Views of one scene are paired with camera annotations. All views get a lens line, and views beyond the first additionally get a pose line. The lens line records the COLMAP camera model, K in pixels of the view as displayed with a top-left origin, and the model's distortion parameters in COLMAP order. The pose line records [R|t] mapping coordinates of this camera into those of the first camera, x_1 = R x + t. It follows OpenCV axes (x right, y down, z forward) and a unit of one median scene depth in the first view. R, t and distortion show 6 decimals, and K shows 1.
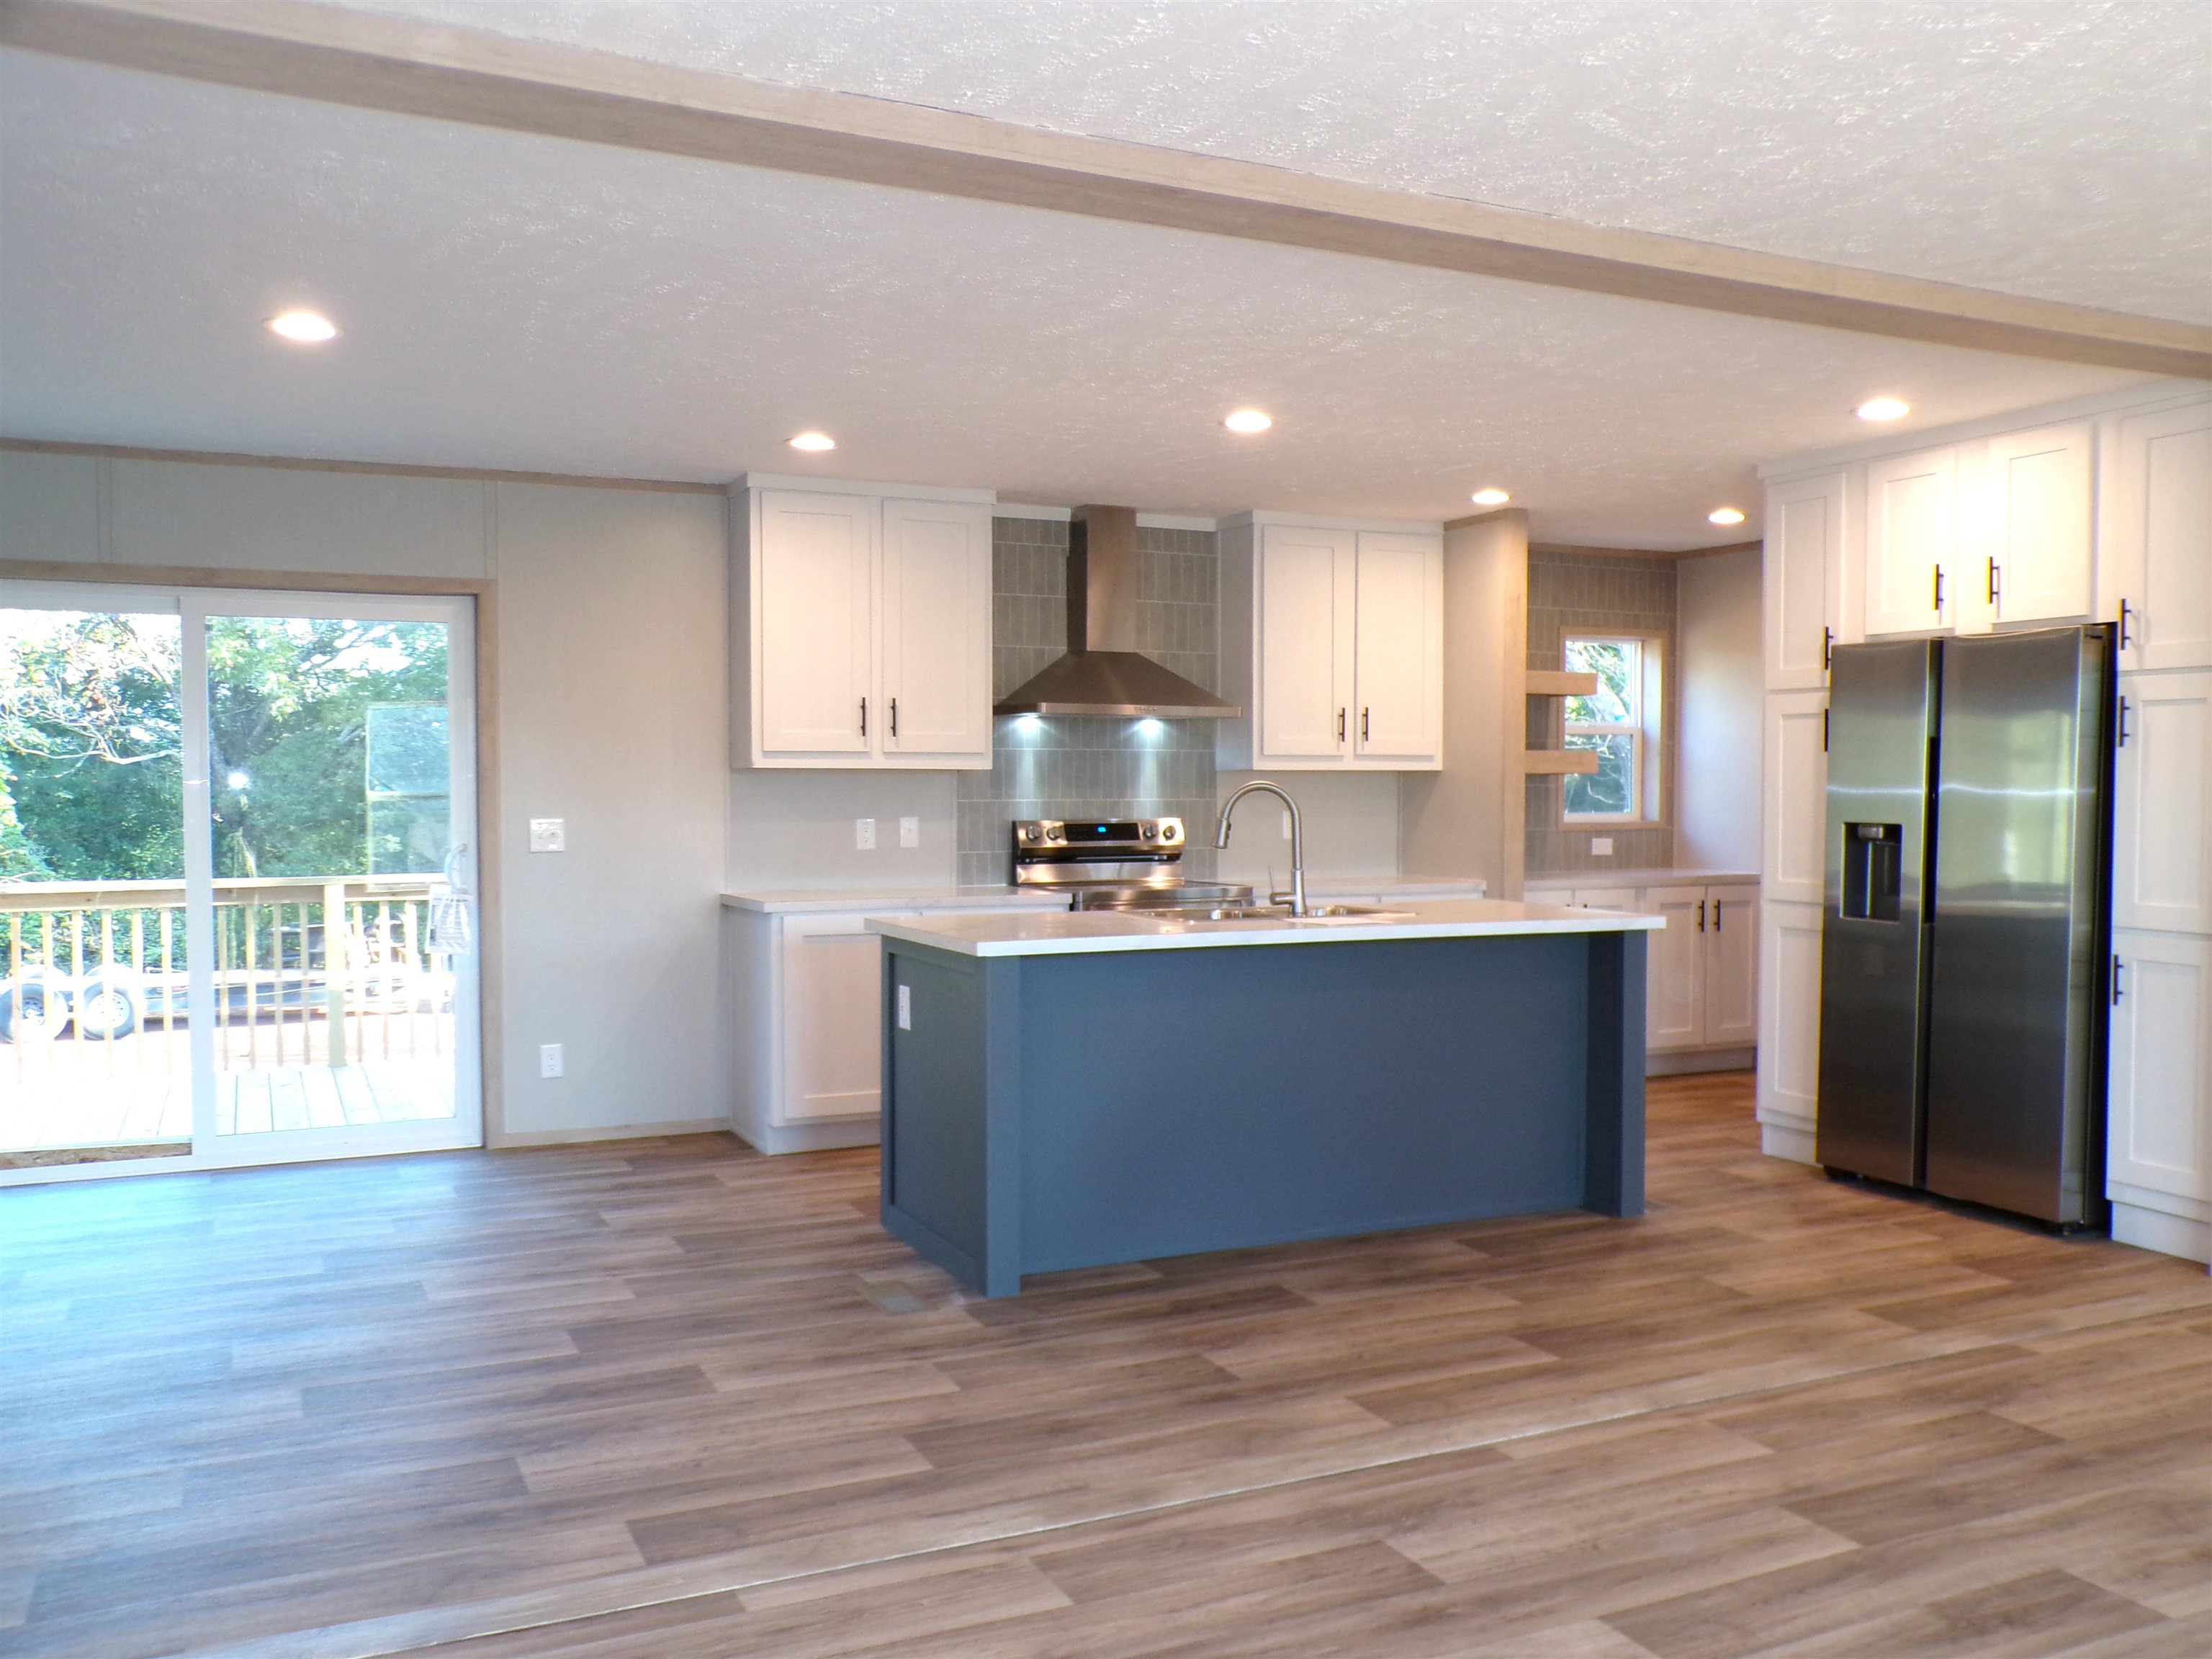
lens RADIAL K [[1877.0, 0, 1063.8], [0, 1877.0, 833.4], [0, 0, 1]] dist [-0.002449, 0.008056]
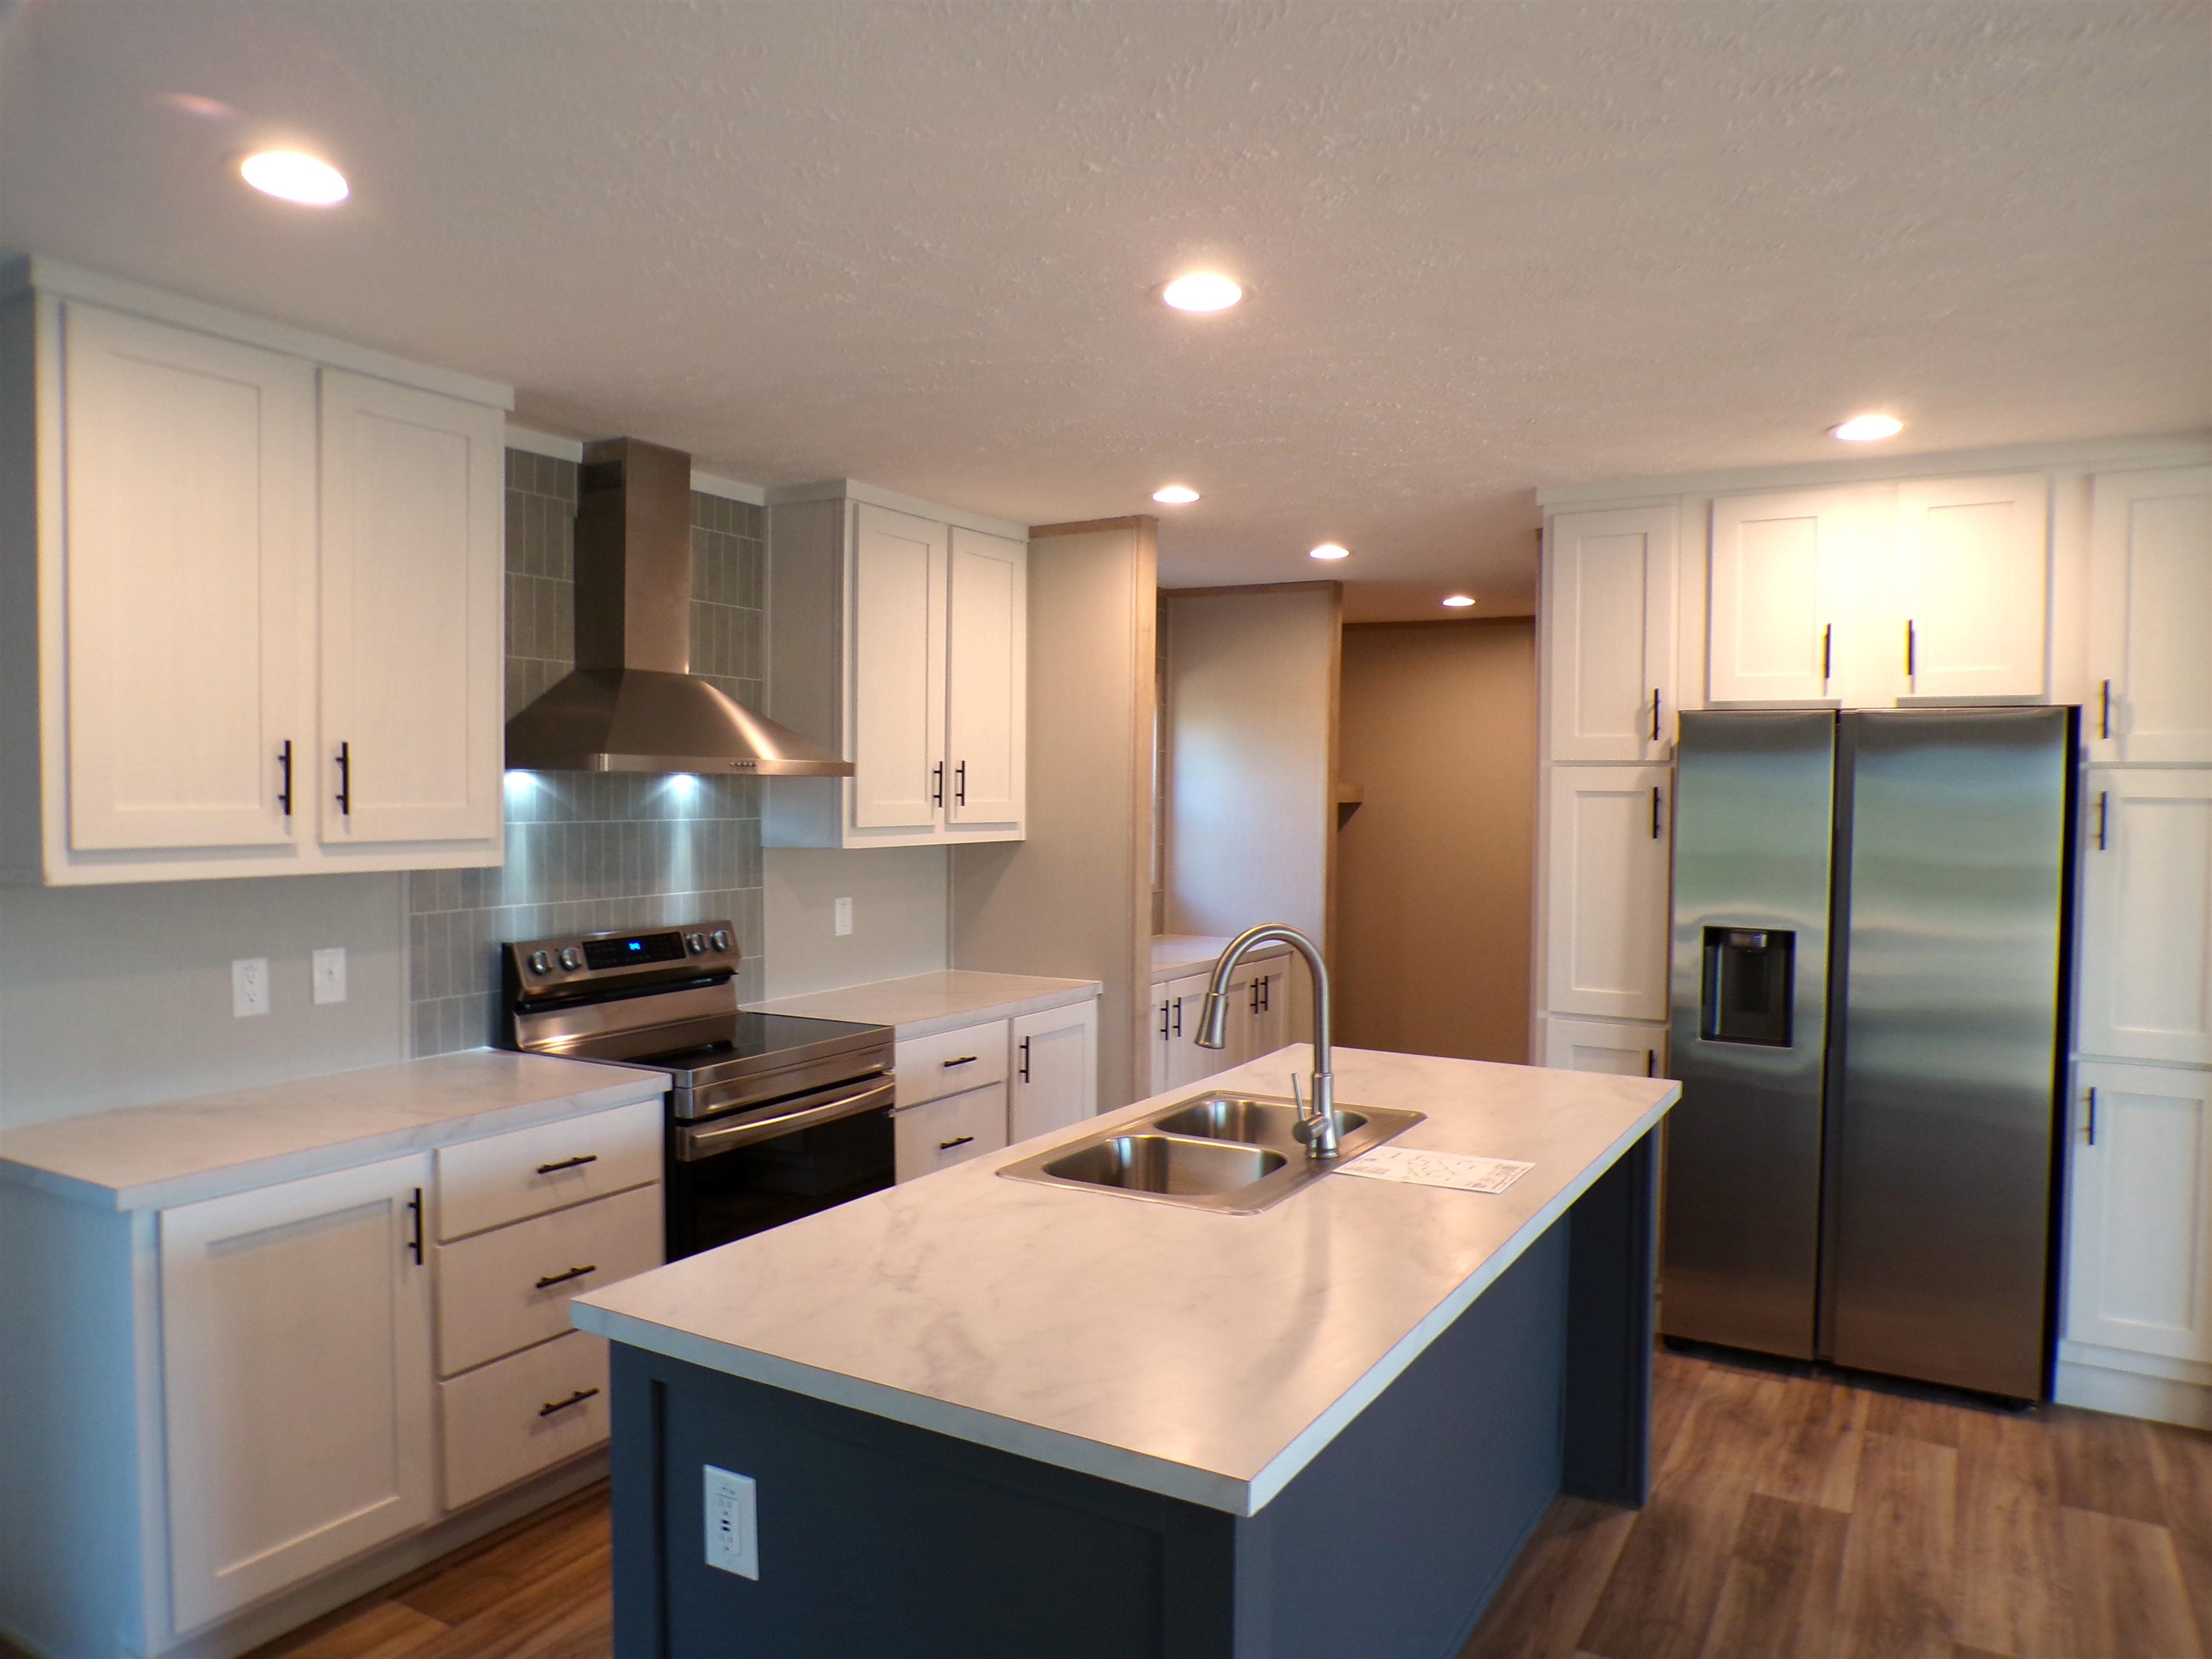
lens RADIAL K [[1519.7, 0, 1106.0], [0, 1519.7, 829.5], [0, 0, 1]] dist [-0.035047, 0.002546]
pose [[0.816493, -0.010728, 0.577255, -0.150580], [0.008560, 0.999942, 0.006477, -0.045150], [-0.577291, -0.000347, 0.816538, 0.490516]]
